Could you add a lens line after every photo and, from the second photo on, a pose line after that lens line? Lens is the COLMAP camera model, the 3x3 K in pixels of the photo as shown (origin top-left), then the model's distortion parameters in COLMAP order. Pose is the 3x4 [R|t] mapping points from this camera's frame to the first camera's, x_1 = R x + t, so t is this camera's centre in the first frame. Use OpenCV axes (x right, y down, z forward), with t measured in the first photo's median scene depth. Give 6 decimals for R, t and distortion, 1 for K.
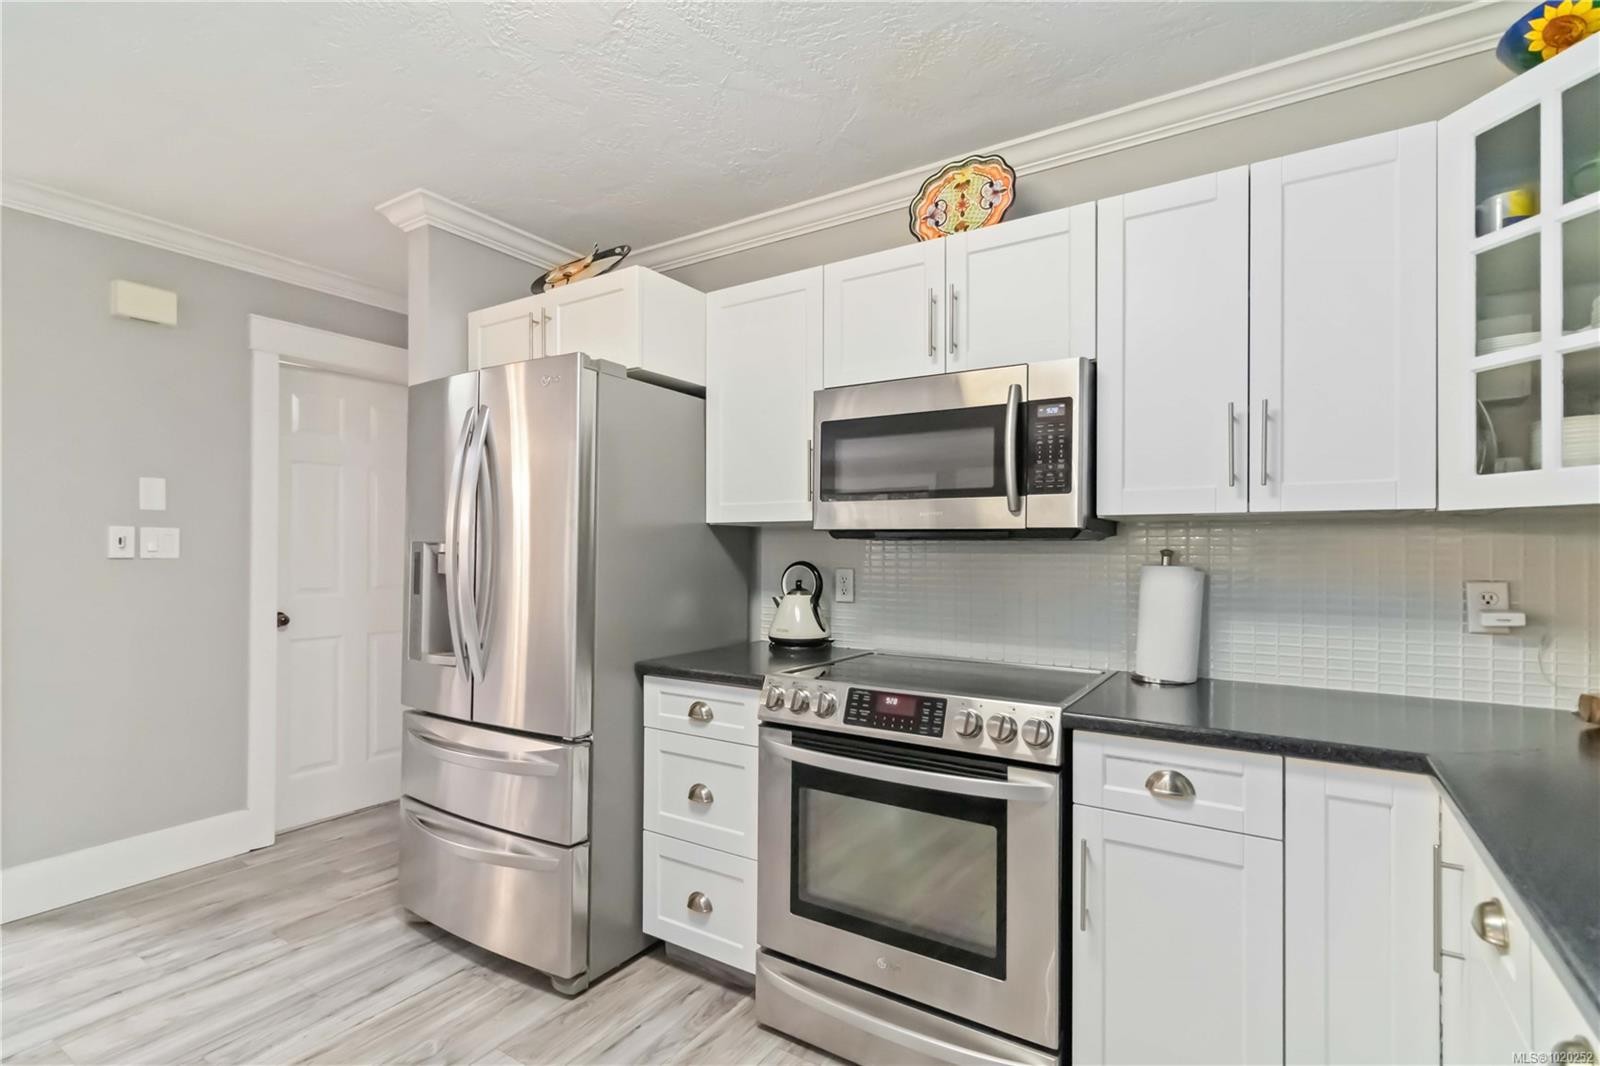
lens RADIAL K [[754.0, 0, 807.6], [0, 754.0, 543.1], [0, 0, 1]] dist [0.004442, 0.001035]
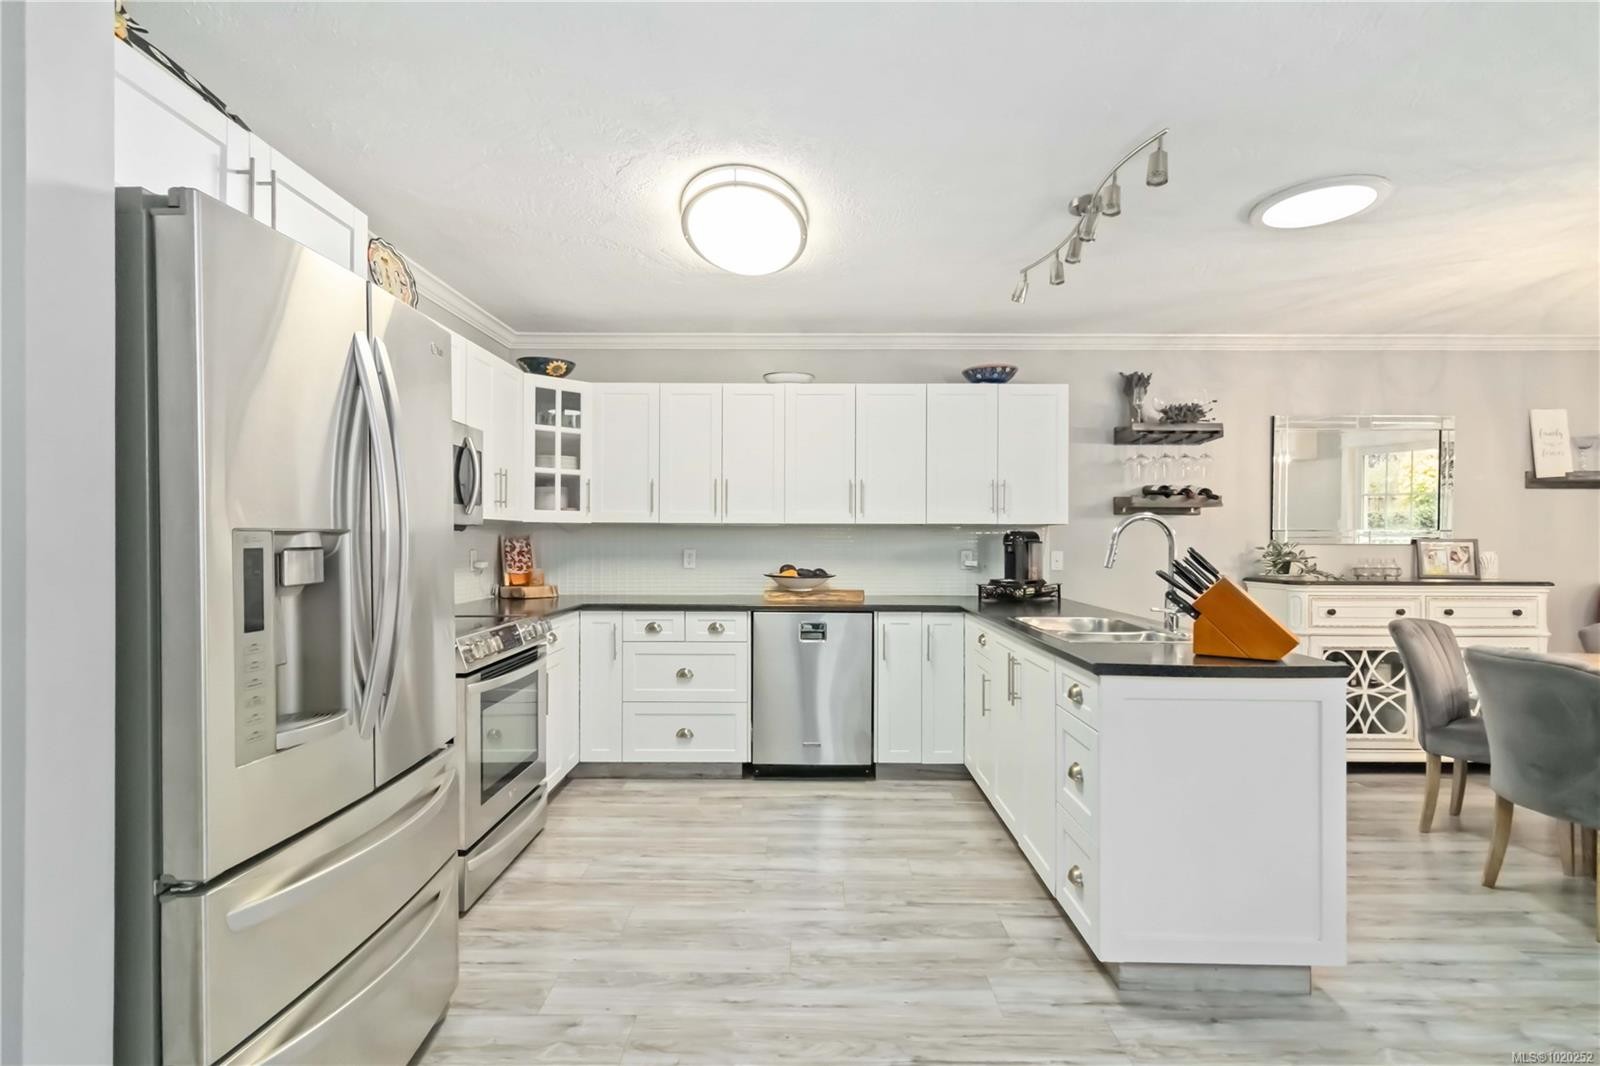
lens RADIAL K [[754.0, 0, 803.4], [0, 754.0, 533.6], [0, 0, 1]] dist [0.004442, 0.001035]
pose [[-0.535178, -0.000181, 0.844739, -1.285608], [-0.006317, 0.999973, -0.003788, 0.001501], [-0.844716, -0.007363, -0.535164, 1.077713]]
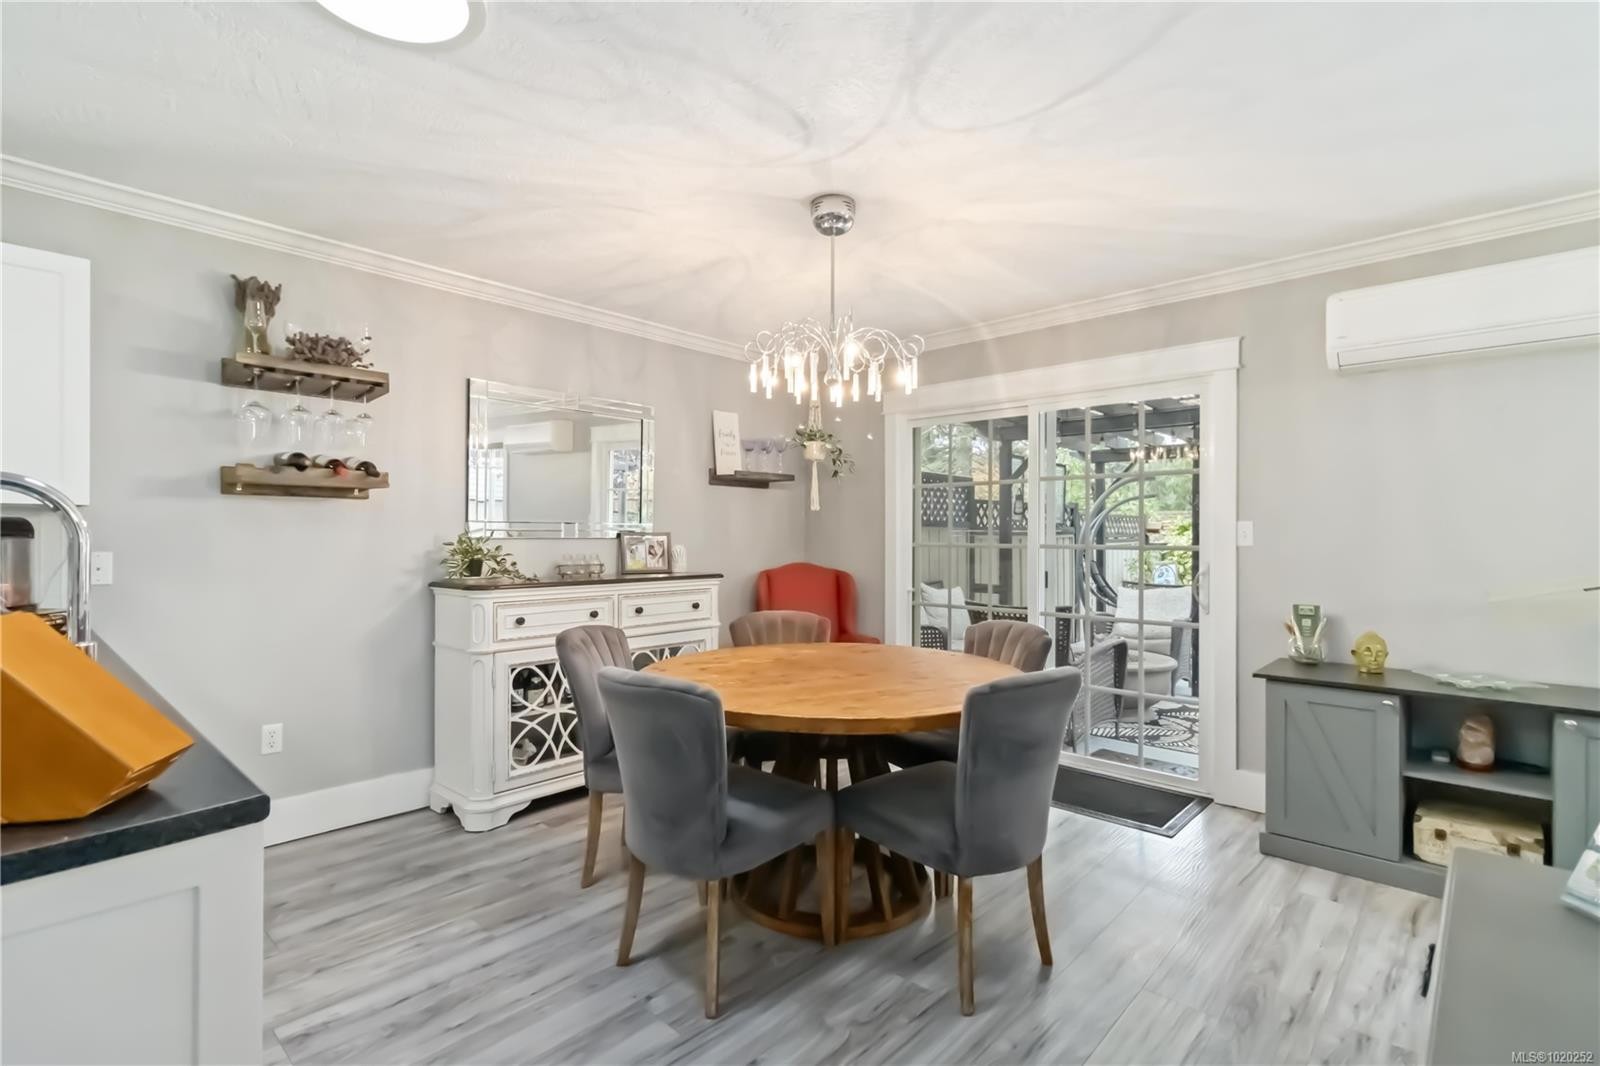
lens RADIAL K [[754.0, 0, 807.9], [0, 754.0, 534.3], [0, 0, 1]] dist [0.004442, 0.001035]
pose [[-0.985100, -0.005095, 0.171907, -1.245112], [-0.005731, 0.999978, -0.003204, 0.005320], [-0.171887, -0.004141, -0.985108, 0.400793]]
